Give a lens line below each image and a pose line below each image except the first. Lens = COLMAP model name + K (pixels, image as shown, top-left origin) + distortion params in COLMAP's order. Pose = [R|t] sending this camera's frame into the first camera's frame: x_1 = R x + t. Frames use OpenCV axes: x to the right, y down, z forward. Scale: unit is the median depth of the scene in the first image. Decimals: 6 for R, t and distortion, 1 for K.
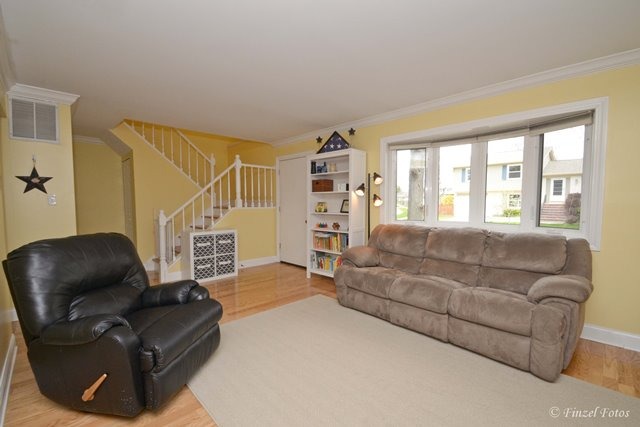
lens RADIAL K [[280.6, 0, 315.9], [0, 280.6, 214.5], [0, 0, 1]] dist [-0.008318, -0.000460]
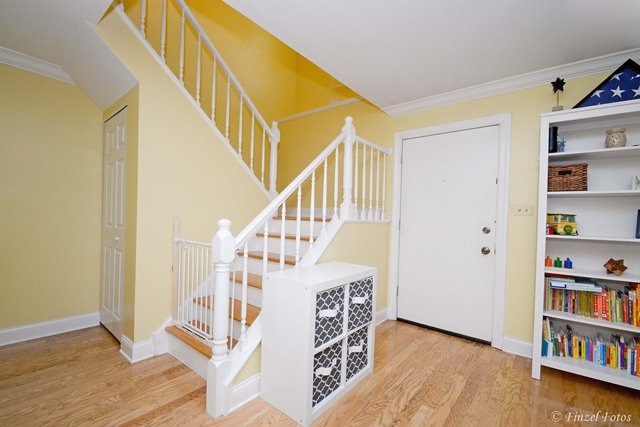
lens RADIAL K [[280.6, 0, 315.9], [0, 280.6, 214.5], [0, 0, 1]] dist [-0.008318, -0.000460]
pose [[0.994164, 0.031456, 0.103193, -0.438899], [-0.026145, 0.998283, -0.052423, -0.006915], [-0.104665, 0.049419, 0.993279, 0.571383]]
